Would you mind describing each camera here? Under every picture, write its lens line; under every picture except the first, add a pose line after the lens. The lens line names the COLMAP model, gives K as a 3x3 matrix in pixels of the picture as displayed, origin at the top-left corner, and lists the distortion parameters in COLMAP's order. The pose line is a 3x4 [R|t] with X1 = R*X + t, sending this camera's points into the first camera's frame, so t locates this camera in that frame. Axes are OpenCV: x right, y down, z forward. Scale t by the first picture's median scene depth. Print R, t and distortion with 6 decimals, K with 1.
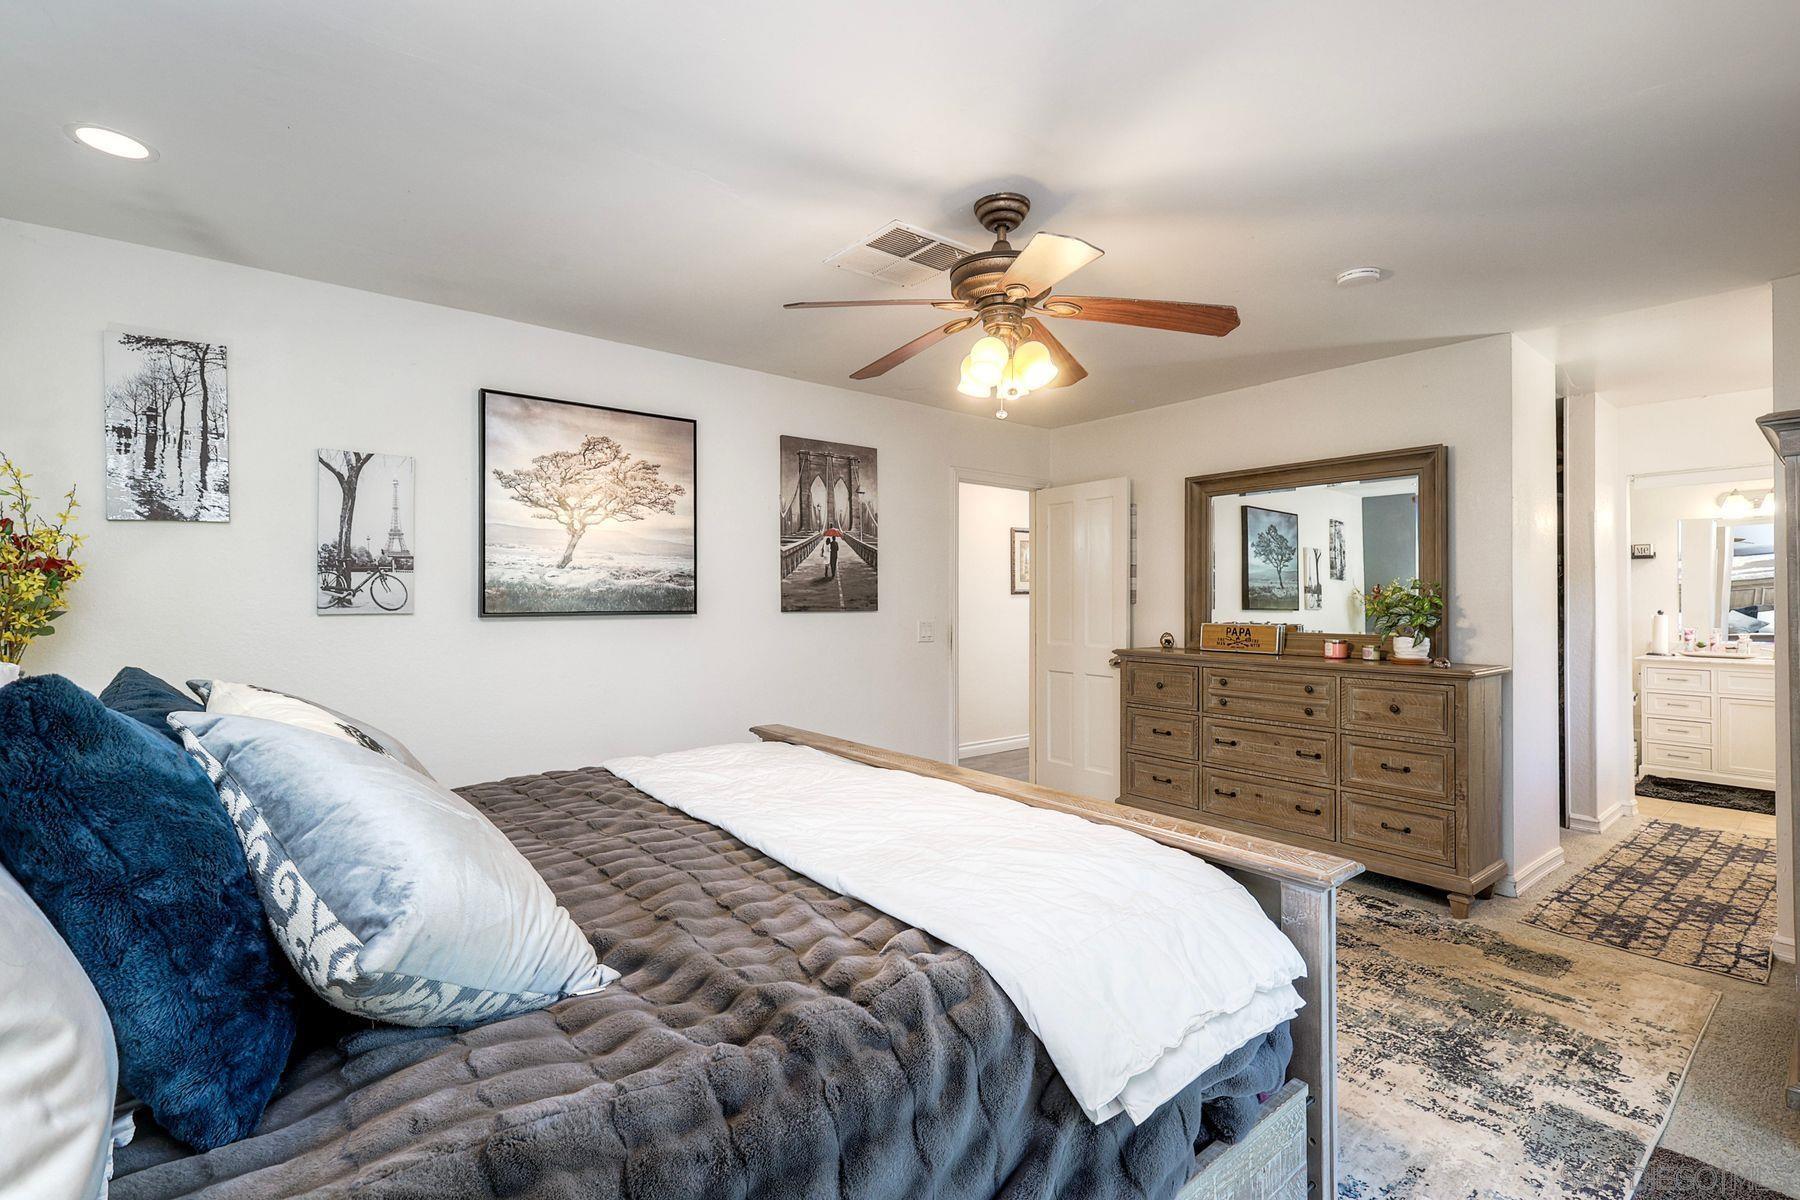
lens RADIAL K [[791.9, 0, 899.2], [0, 791.9, 598.2], [0, 0, 1]] dist [0.003982, 0.000962]
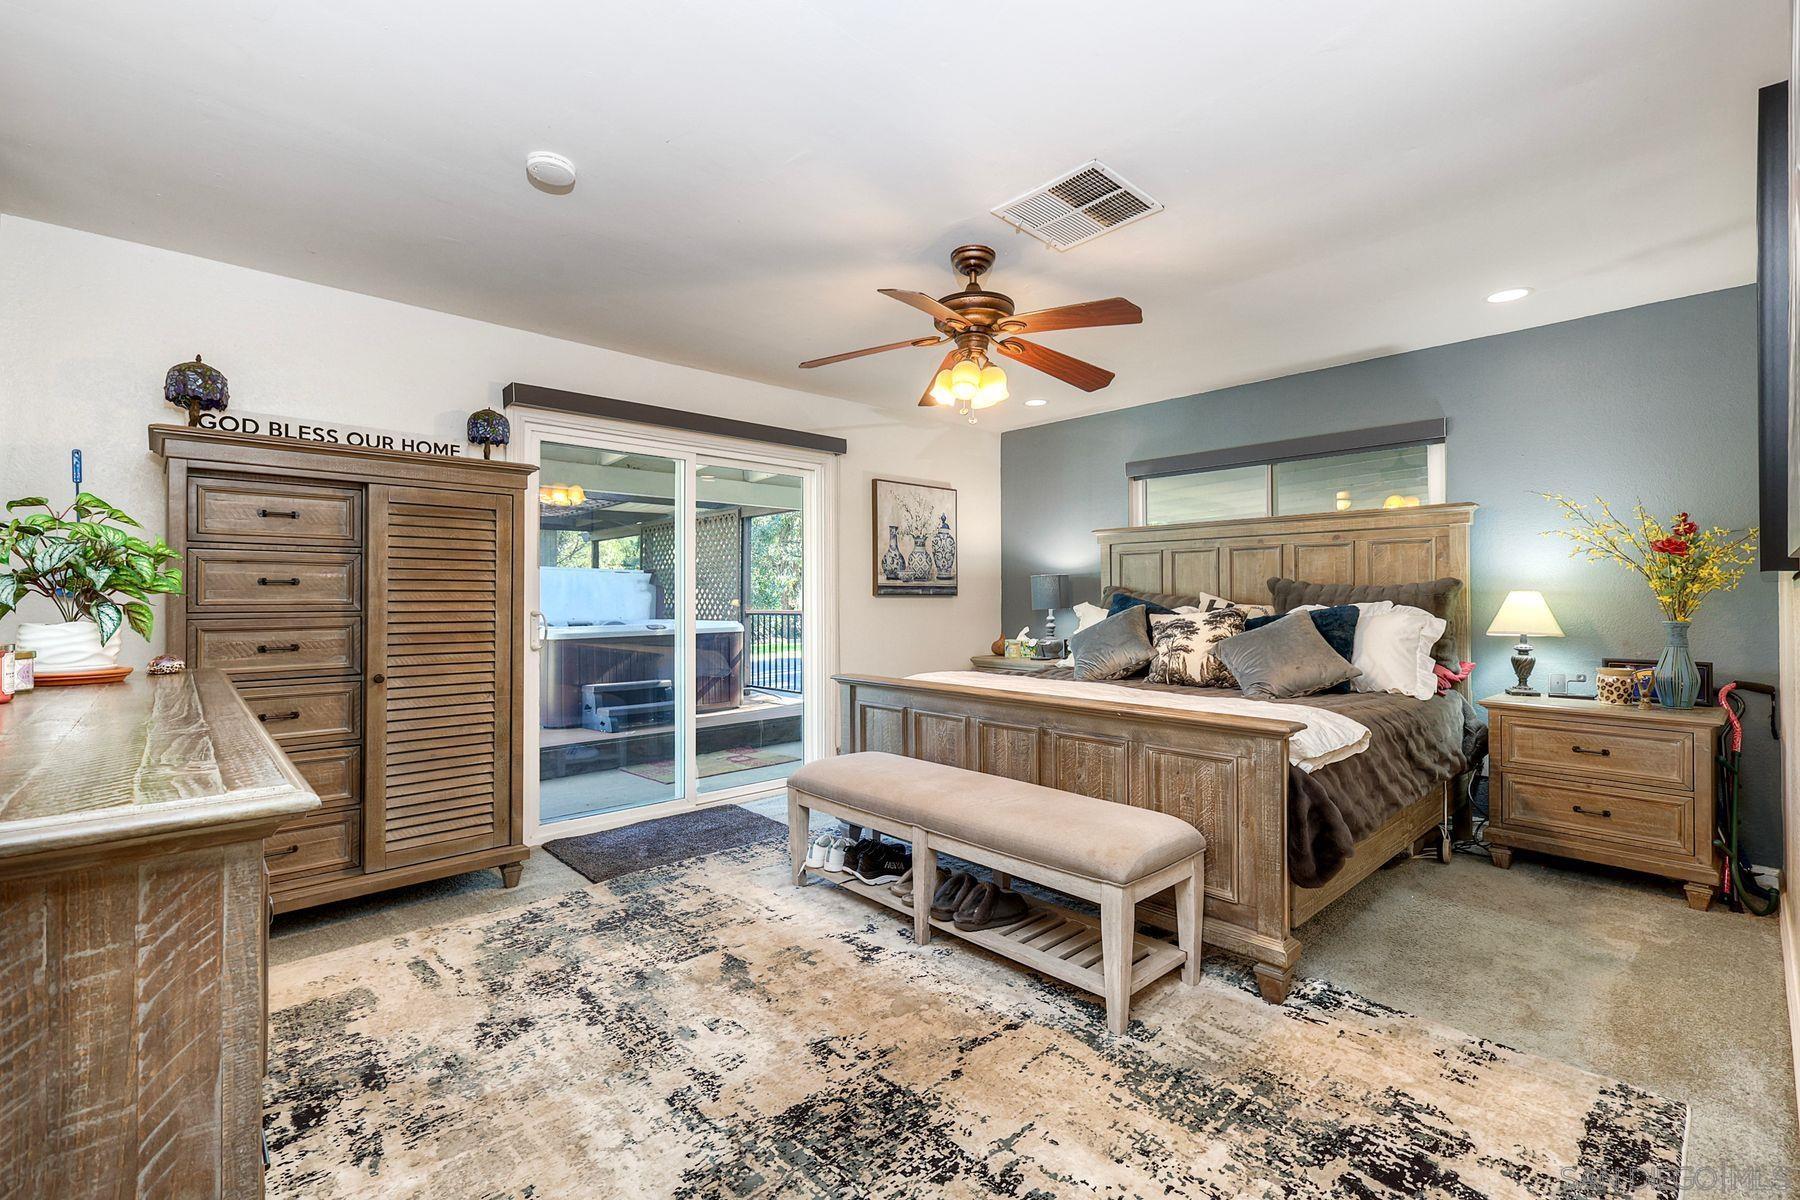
lens RADIAL K [[778.4, 0, 900.0], [0, 778.4, 600.0], [0, 0, 1]] dist [0.001421, 0.000198]
pose [[-0.997530, 0.000212, -0.070238, 0.209362], [0.000452, 0.999994, -0.003405, 0.035476], [0.070237, -0.003429, -0.997524, 1.399668]]
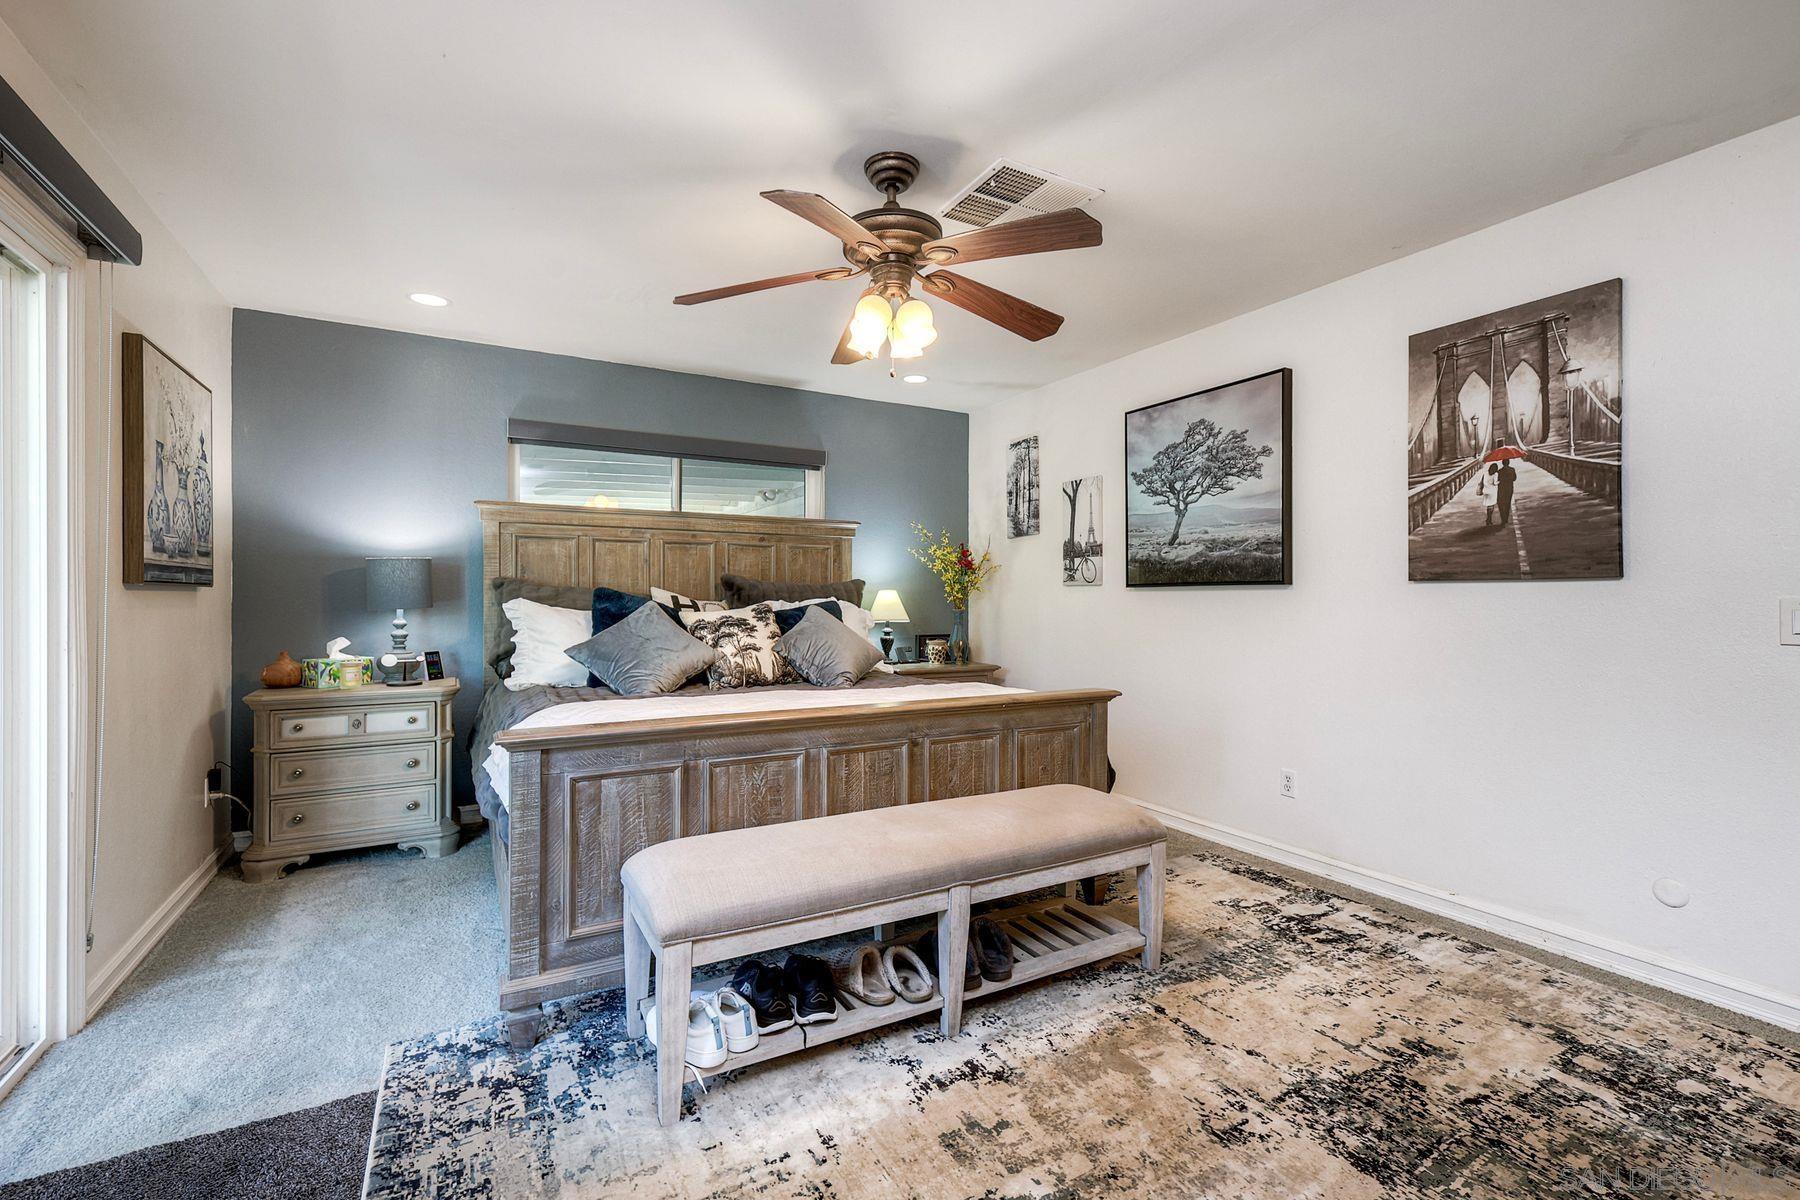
lens RADIAL K [[791.9, 0, 899.2], [0, 791.9, 598.2], [0, 0, 1]] dist [0.003982, 0.000962]
pose [[-0.163740, 0.000868, -0.986503, 0.714415], [0.002253, 0.999997, 0.000506, 0.035102], [0.986501, -0.002140, -0.163742, 0.733654]]
